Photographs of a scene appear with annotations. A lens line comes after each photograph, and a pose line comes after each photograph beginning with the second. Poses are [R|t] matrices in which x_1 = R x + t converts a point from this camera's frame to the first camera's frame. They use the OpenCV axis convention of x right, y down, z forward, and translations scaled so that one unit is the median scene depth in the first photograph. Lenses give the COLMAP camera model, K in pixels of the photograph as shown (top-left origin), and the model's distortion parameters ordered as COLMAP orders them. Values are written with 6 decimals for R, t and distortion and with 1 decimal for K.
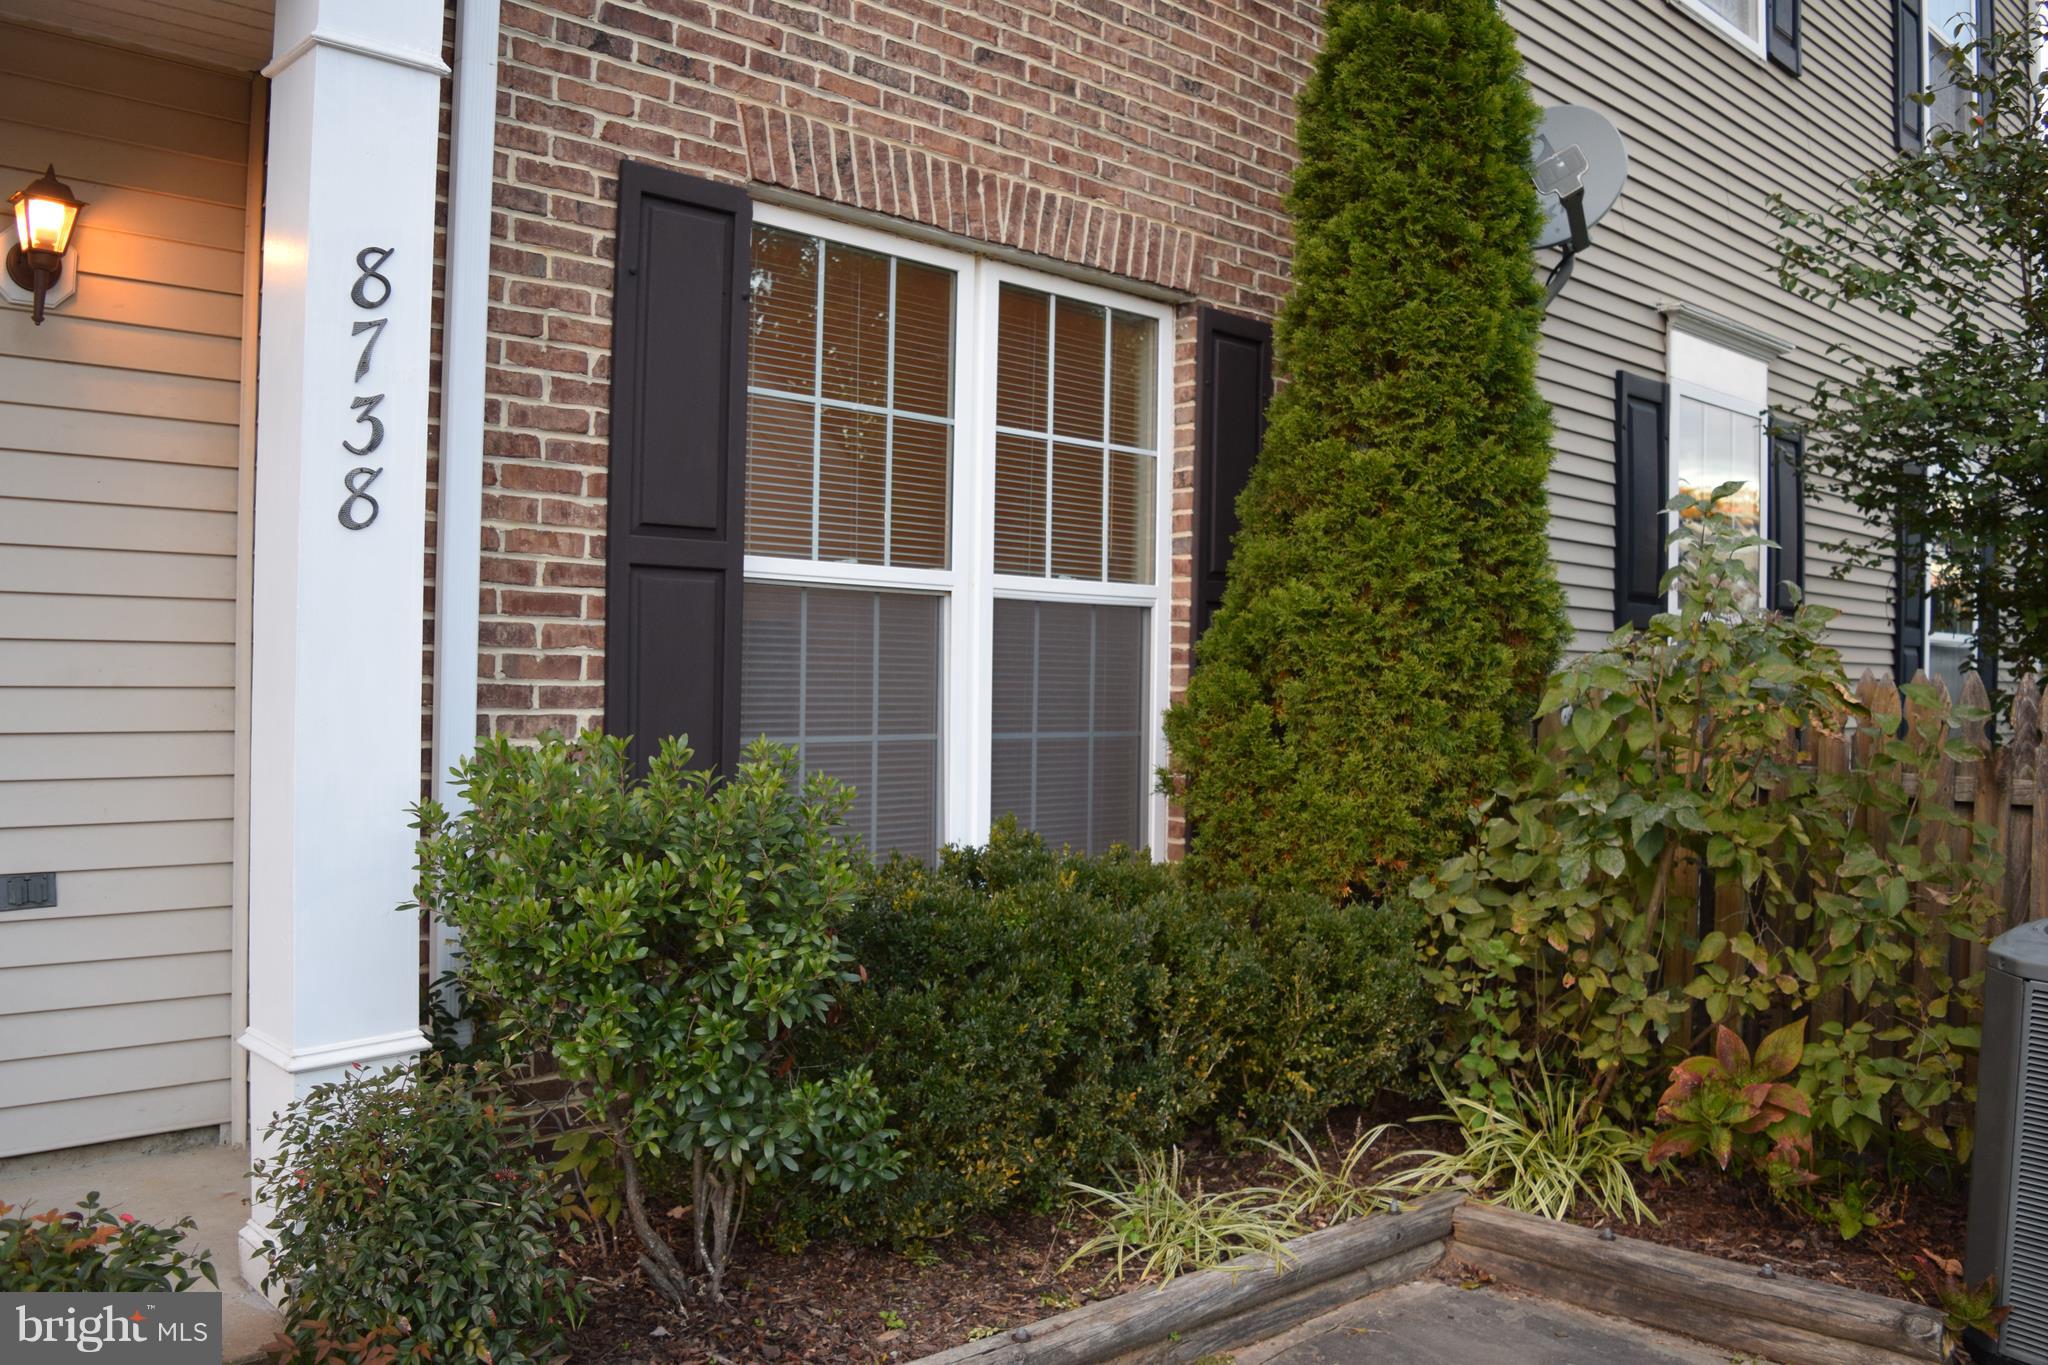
lens RADIAL K [[1616.6, 0, 1023.3], [0, 1616.6, 675.0], [0, 0, 1]] dist [-0.094714, 0.020023]
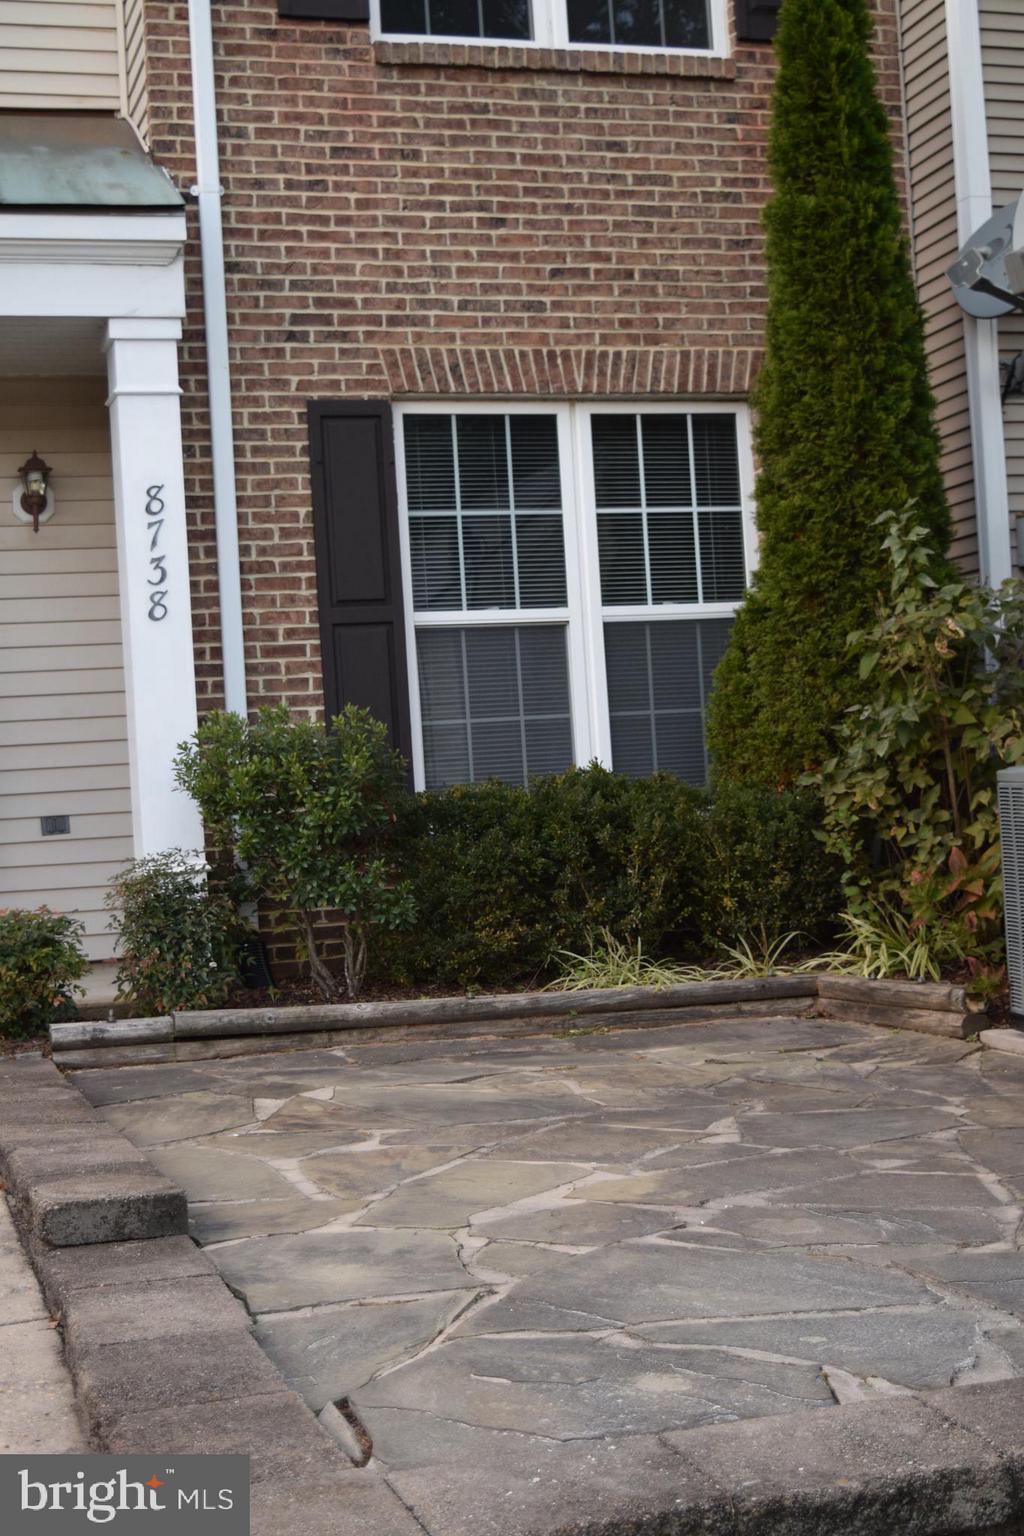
lens RADIAL K [[2139.4, 0, 512.0], [0, 2139.4, 768.0], [0, 0, 1]] dist [-0.046275, 0.038354]
pose [[0.897134, -0.074977, -0.435350, 0.916640], [0.073398, 0.997093, -0.020469, 0.147184], [0.435619, -0.013590, 0.900029, -1.012016]]
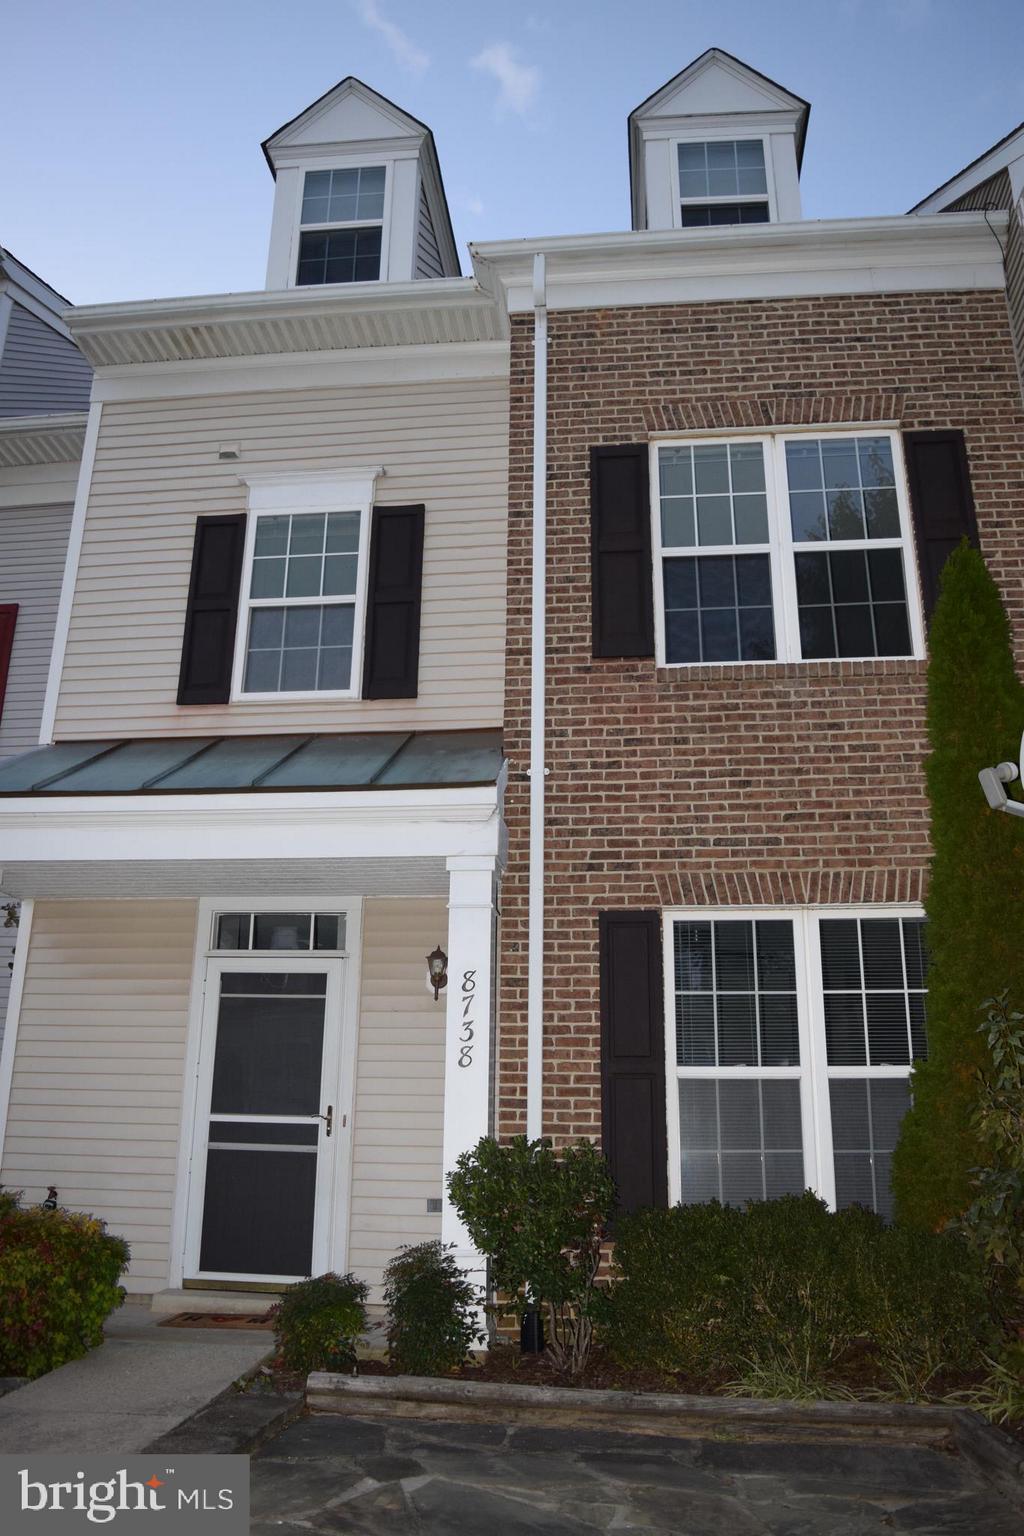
lens RADIAL K [[1212.5, 0, 503.7], [0, 1212.5, 764.6], [0, 0, 1]] dist [-0.094714, 0.020023]
pose [[0.638745, -0.246479, -0.728871, 1.052592], [-0.005129, 0.945916, -0.324370, 0.077799], [0.769401, 0.210928, 0.602935, -0.312934]]
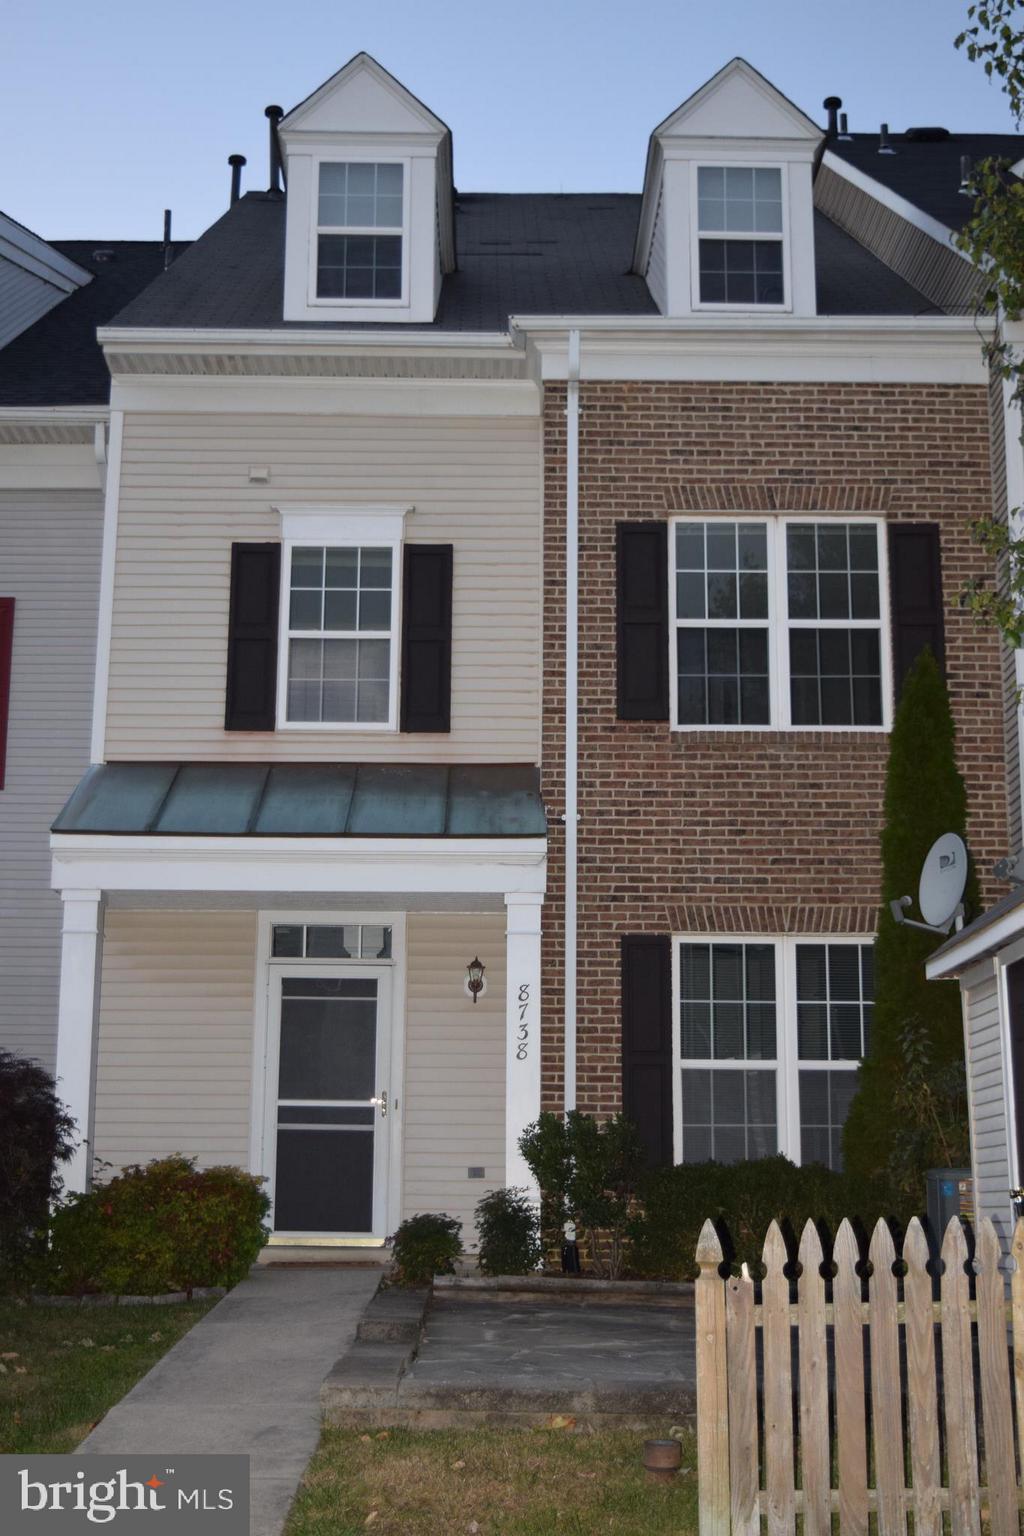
lens RADIAL K [[2041.8, 0, 512.0], [0, 2041.8, 768.0], [0, 0, 1]] dist [-0.038079, -0.012695]
pose [[0.726797, -0.151578, -0.669918, 2.210748], [0.003752, 0.976207, -0.216809, 0.214921], [0.686842, 0.155063, 0.710073, -1.948441]]
